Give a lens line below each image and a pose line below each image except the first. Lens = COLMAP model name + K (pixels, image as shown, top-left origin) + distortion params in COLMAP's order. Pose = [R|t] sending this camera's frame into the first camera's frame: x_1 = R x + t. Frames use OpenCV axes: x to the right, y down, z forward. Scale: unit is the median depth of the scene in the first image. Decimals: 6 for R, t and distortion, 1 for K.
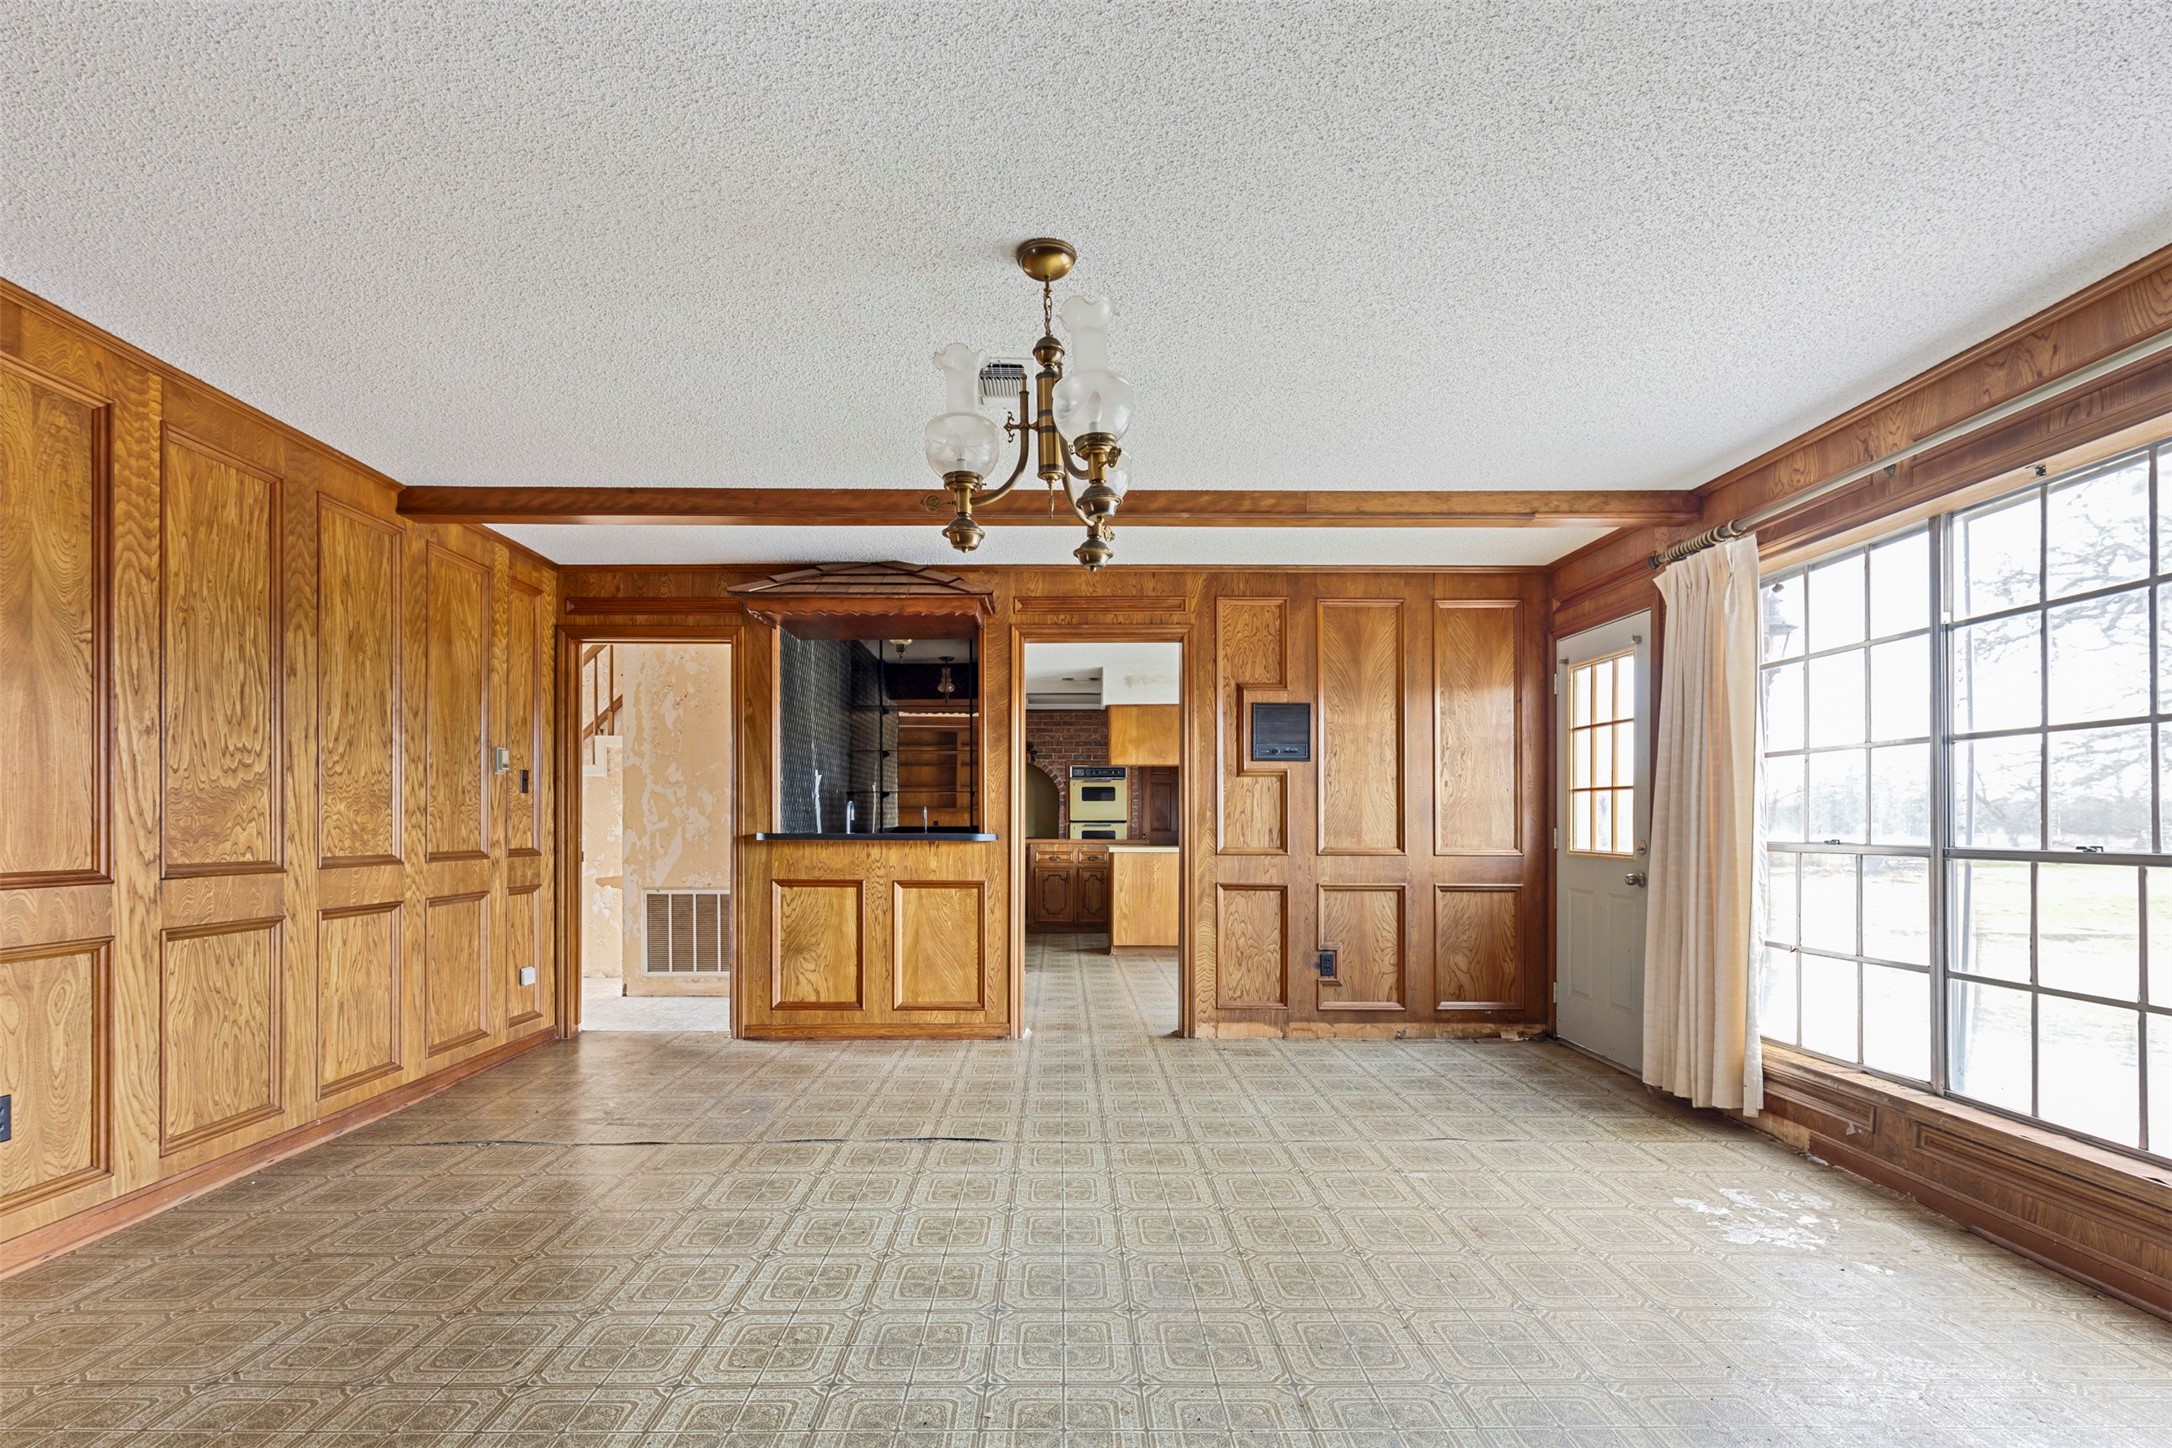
lens RADIAL K [[1006.3, 0, 1074.8], [0, 1006.3, 820.3], [0, 0, 1]] dist [0.001396, 0.000199]
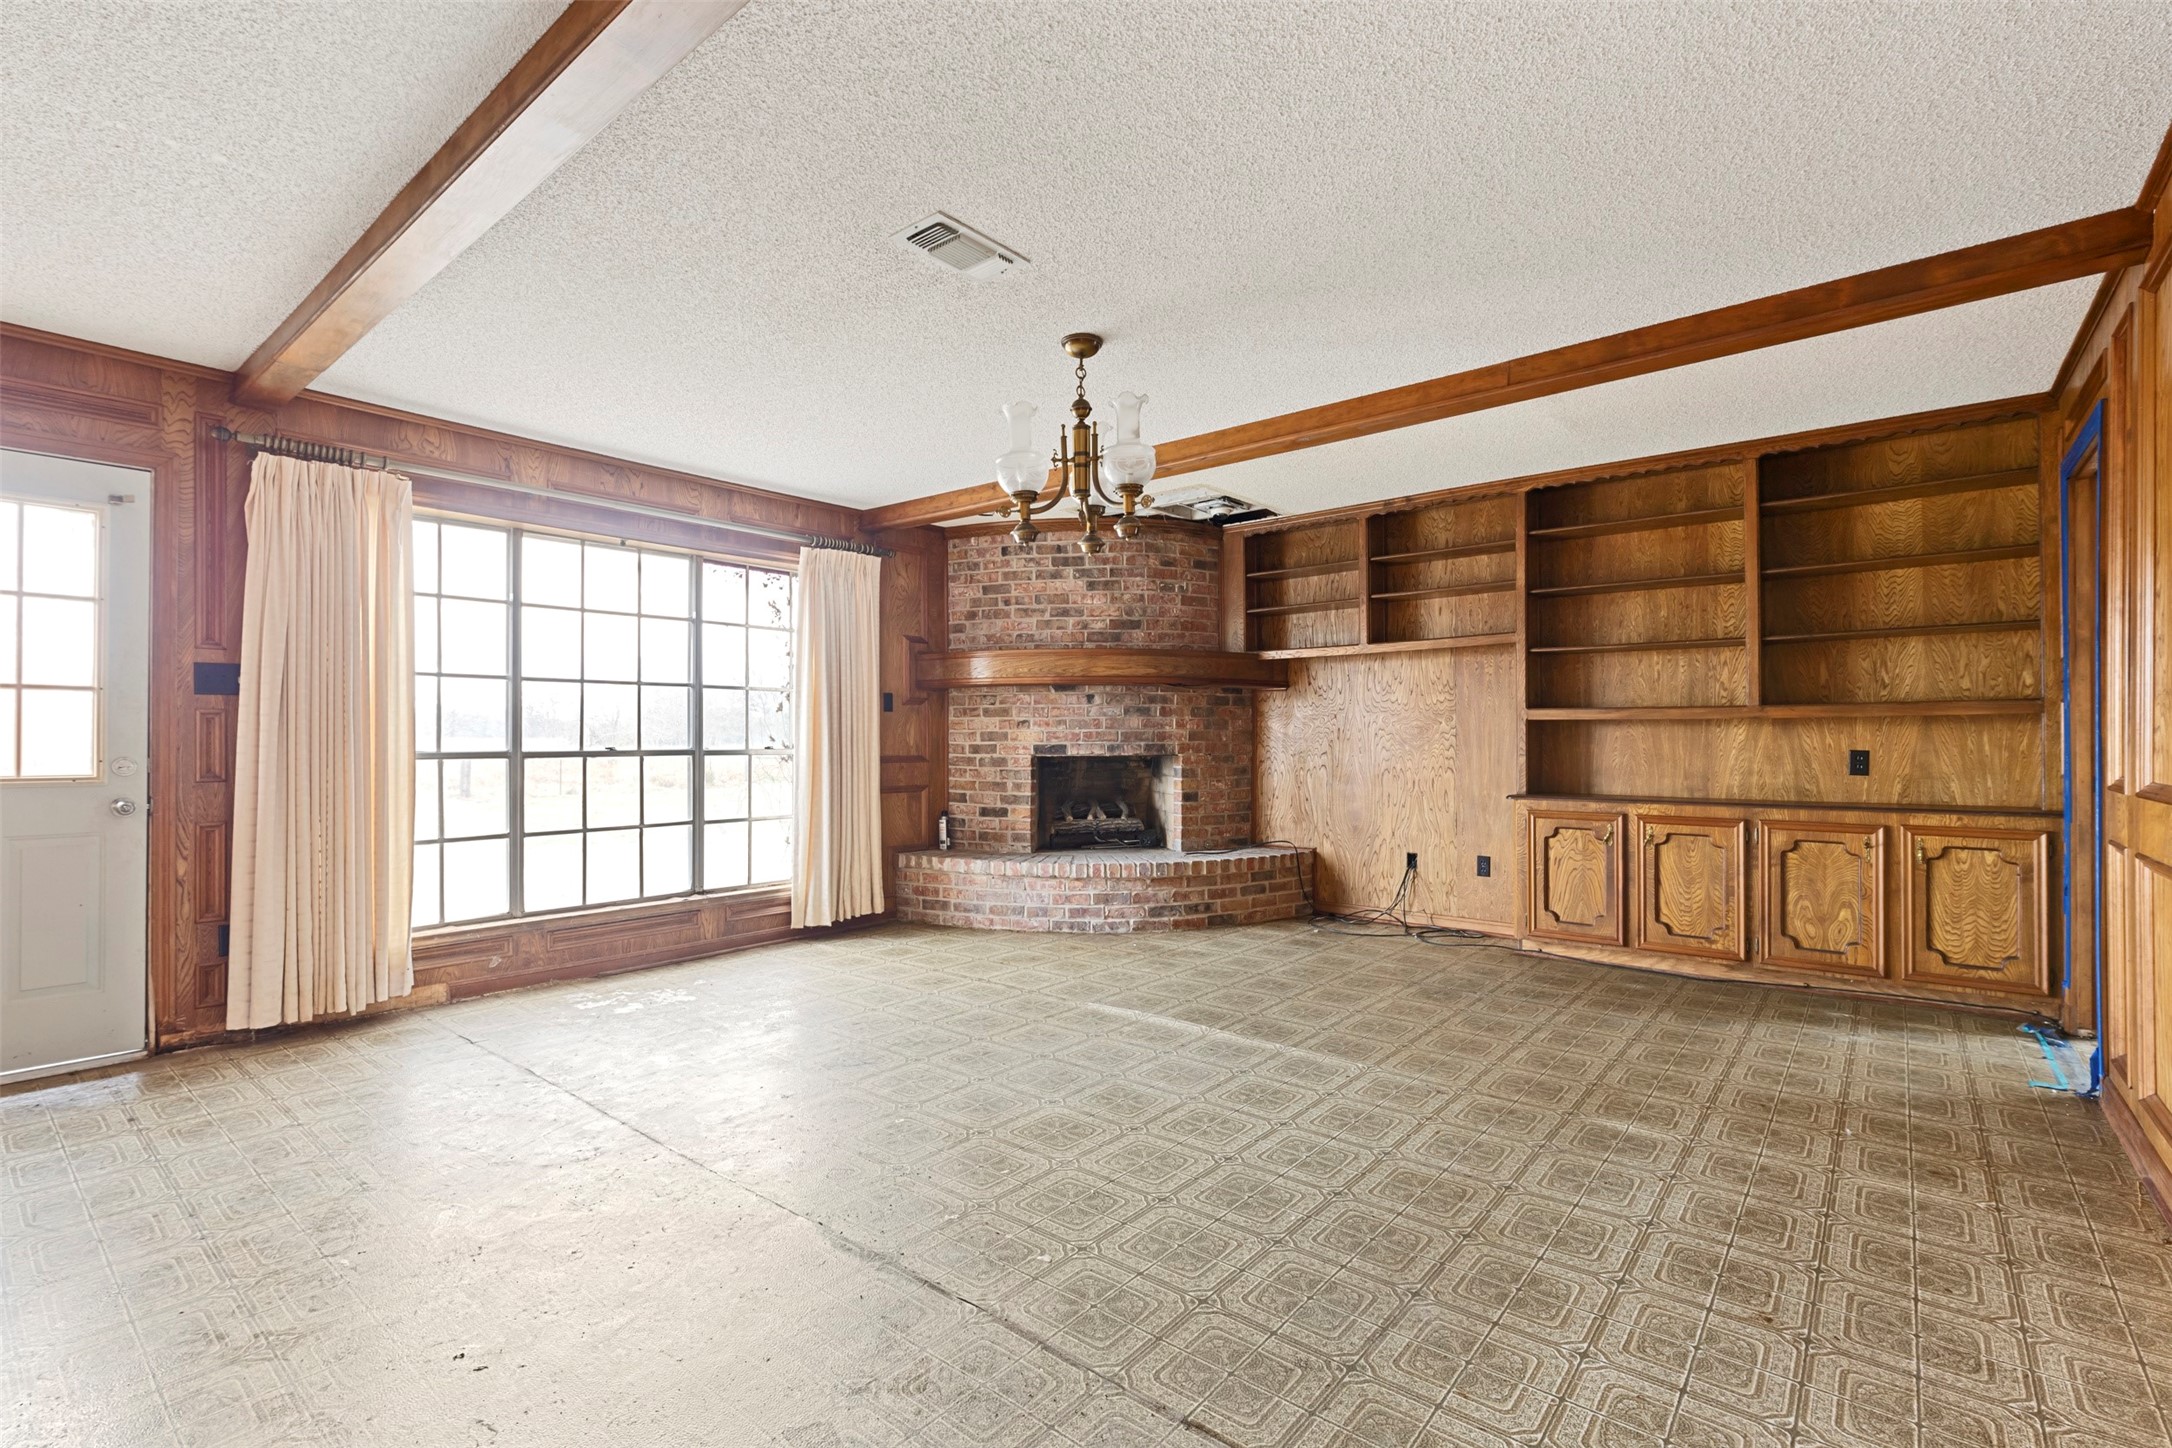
lens RADIAL K [[987.0, 0, 1078.4], [0, 987.0, 740.5], [0, 0, 1]] dist [0.002242, 0.000306]
pose [[-0.763725, -0.001247, 0.645541, -0.787001], [-0.001967, 0.999998, -0.000395, 0.012093], [-0.645539, -0.001572, -0.763726, 1.757415]]
